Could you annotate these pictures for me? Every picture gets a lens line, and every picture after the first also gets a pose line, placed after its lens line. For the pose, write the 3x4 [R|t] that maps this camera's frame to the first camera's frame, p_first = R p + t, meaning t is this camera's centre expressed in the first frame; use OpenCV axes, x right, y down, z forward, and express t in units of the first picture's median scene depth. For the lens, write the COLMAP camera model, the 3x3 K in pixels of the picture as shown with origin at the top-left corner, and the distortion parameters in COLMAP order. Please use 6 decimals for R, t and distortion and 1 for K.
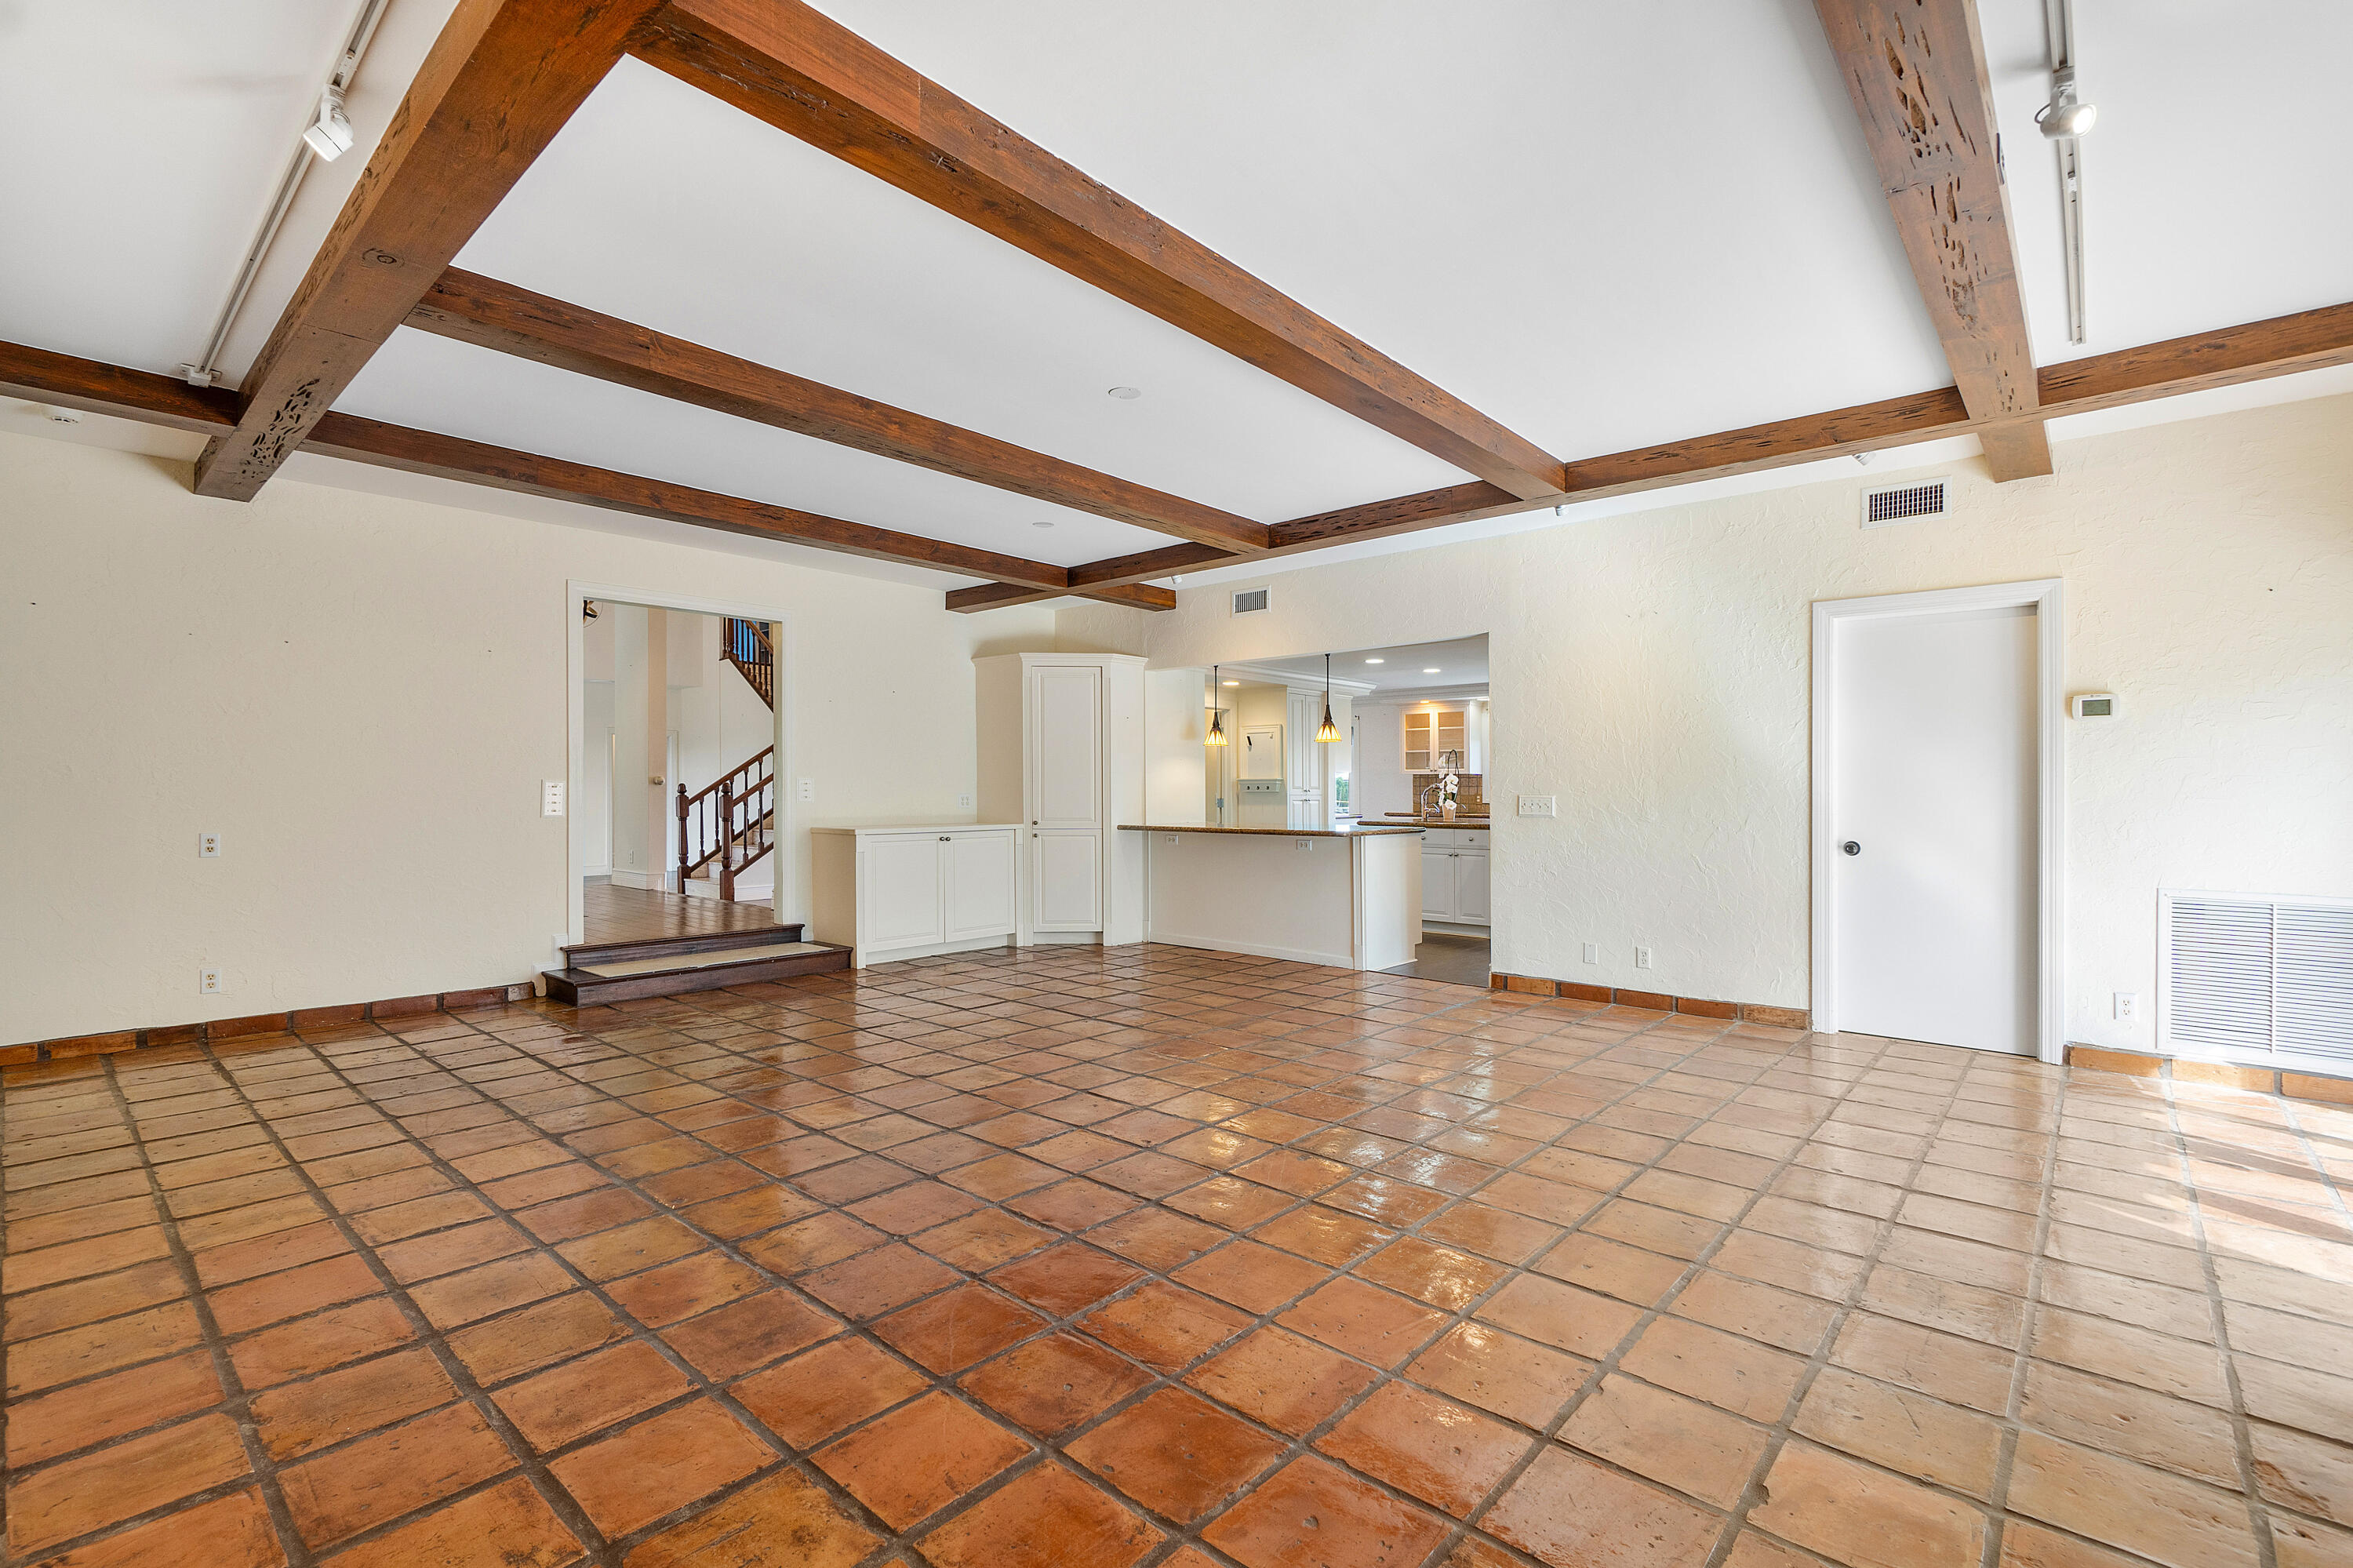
lens RADIAL K [[1049.3, 0, 1176.5], [0, 1049.3, 784.0], [0, 0, 1]] dist [0.000709, 0.000139]
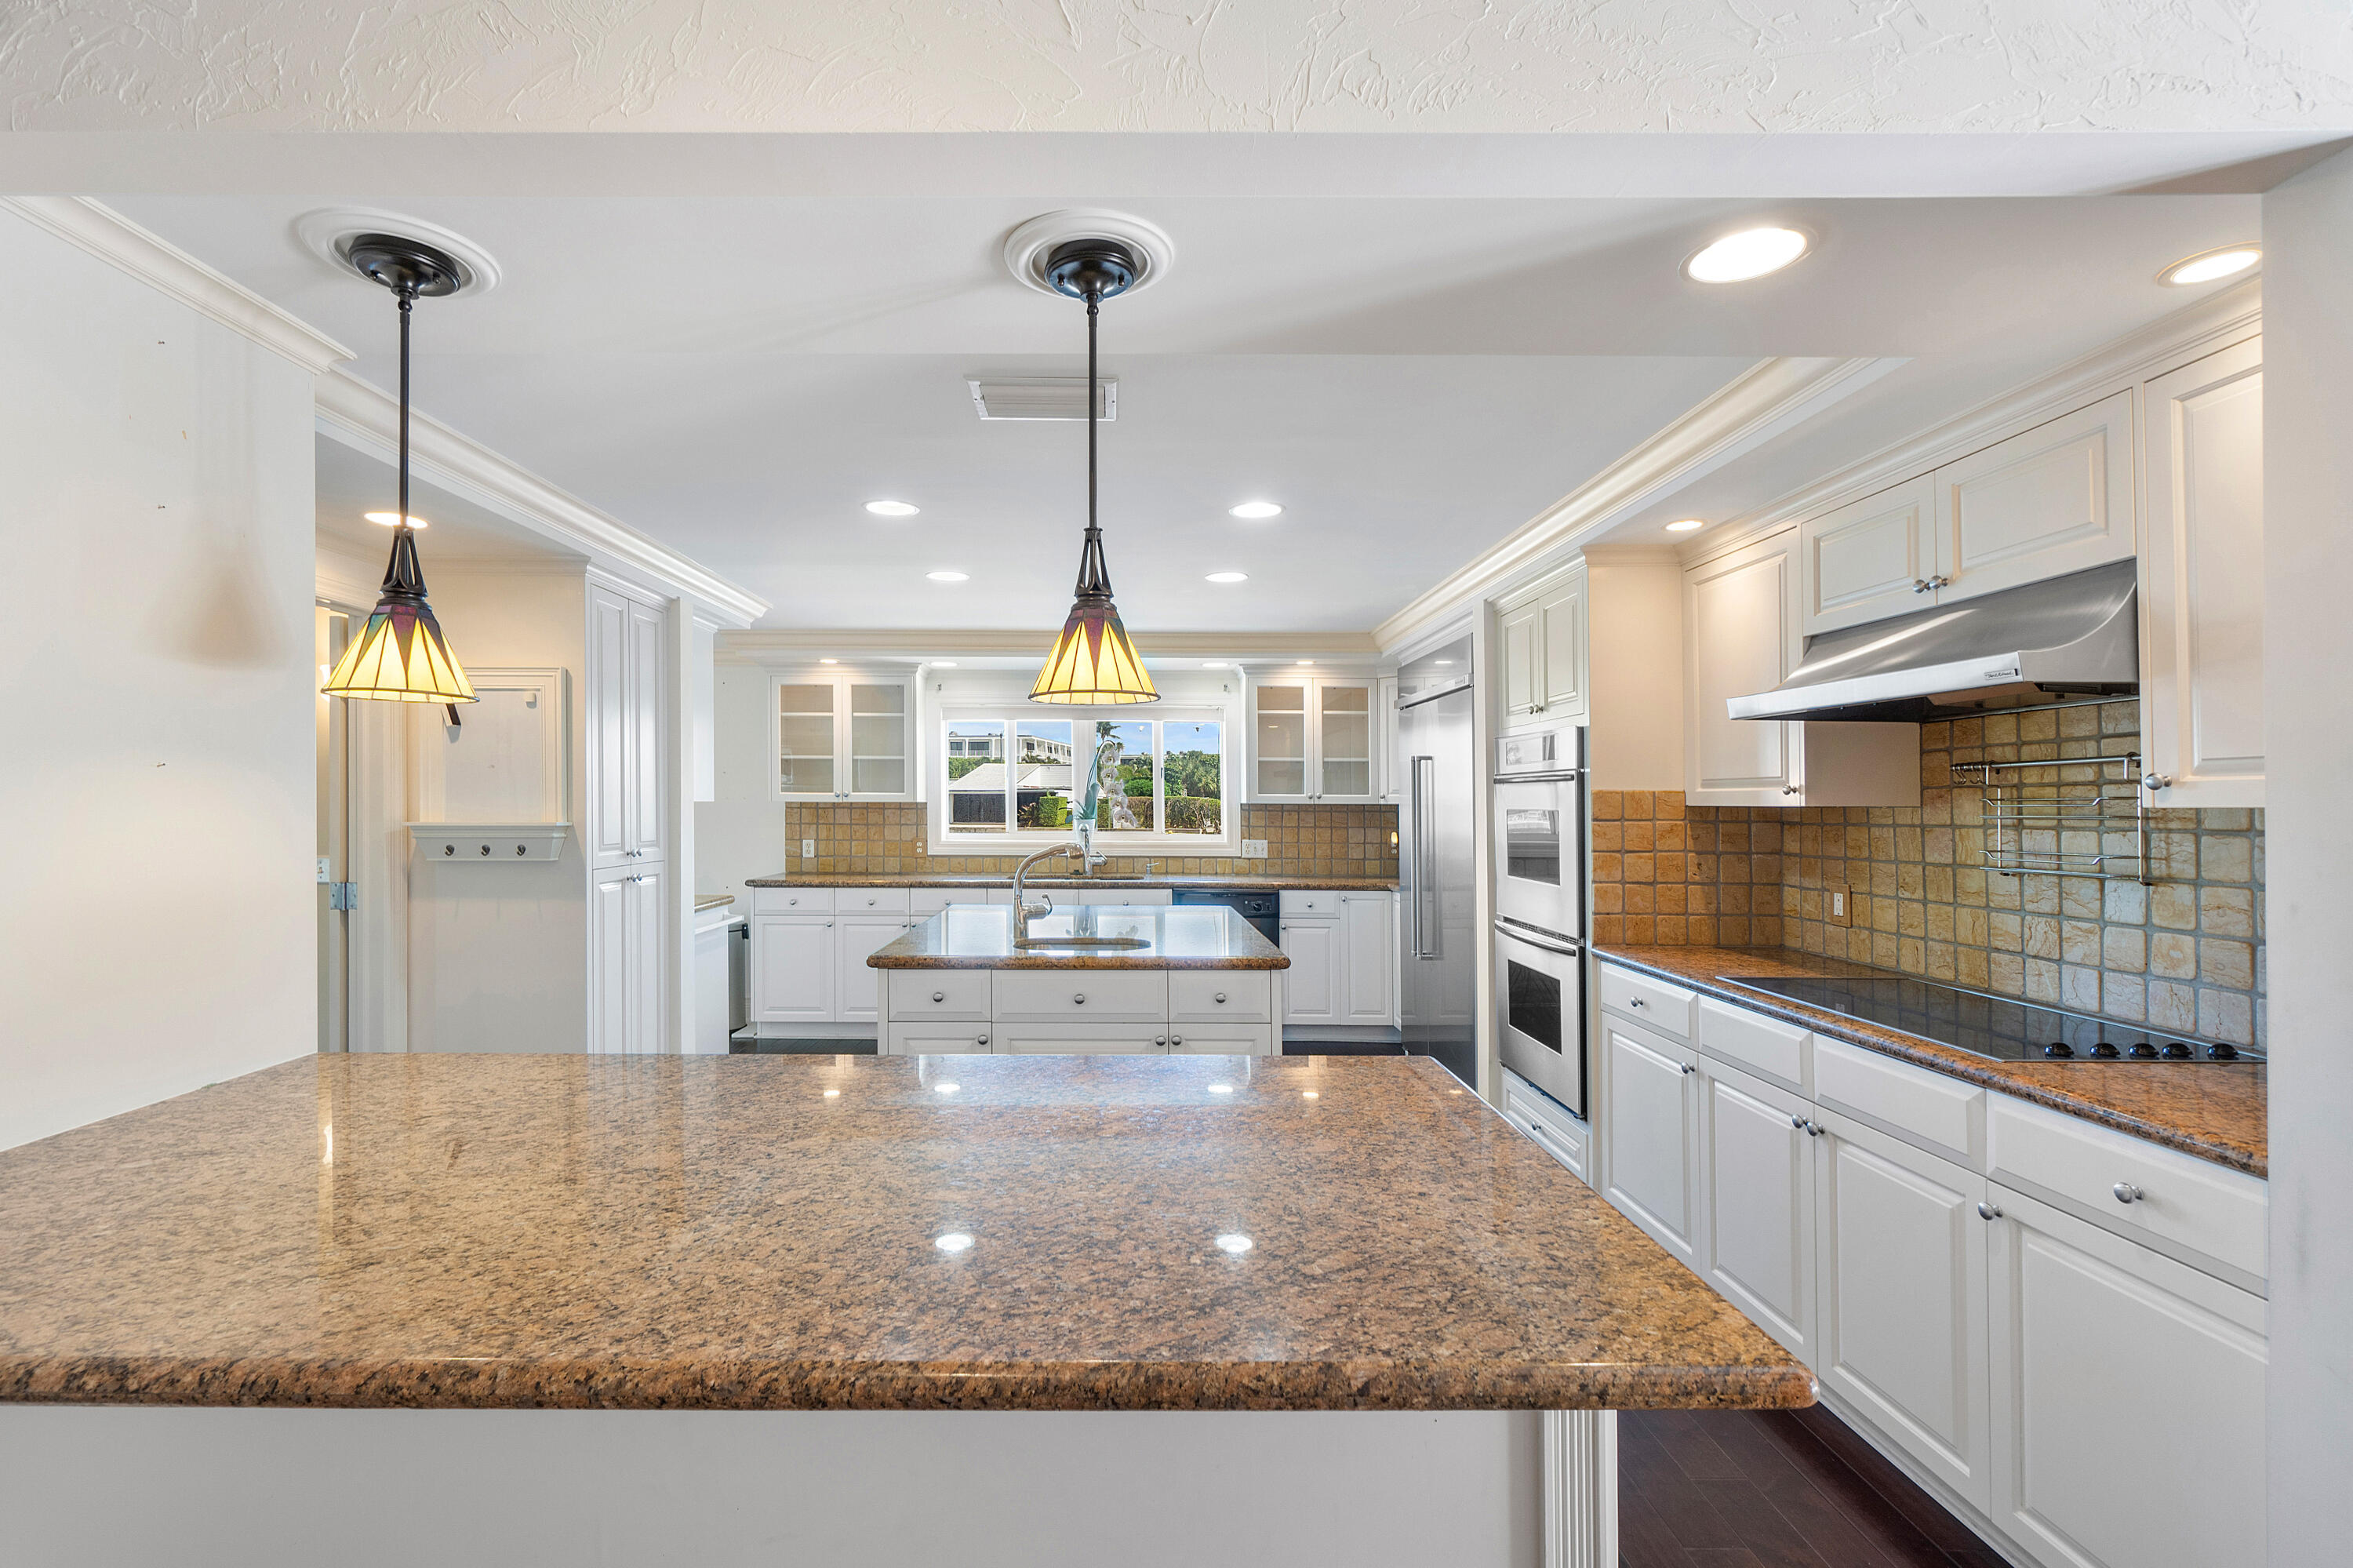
lens RADIAL K [[1049.3, 0, 1176.5], [0, 1049.3, 784.0], [0, 0, 1]] dist [0.000709, 0.000139]
pose [[0.718586, 0.014207, 0.695293, 0.003707], [-0.004599, 0.999867, -0.015678, -0.012643], [-0.695423, 0.008068, 0.718555, 0.594373]]
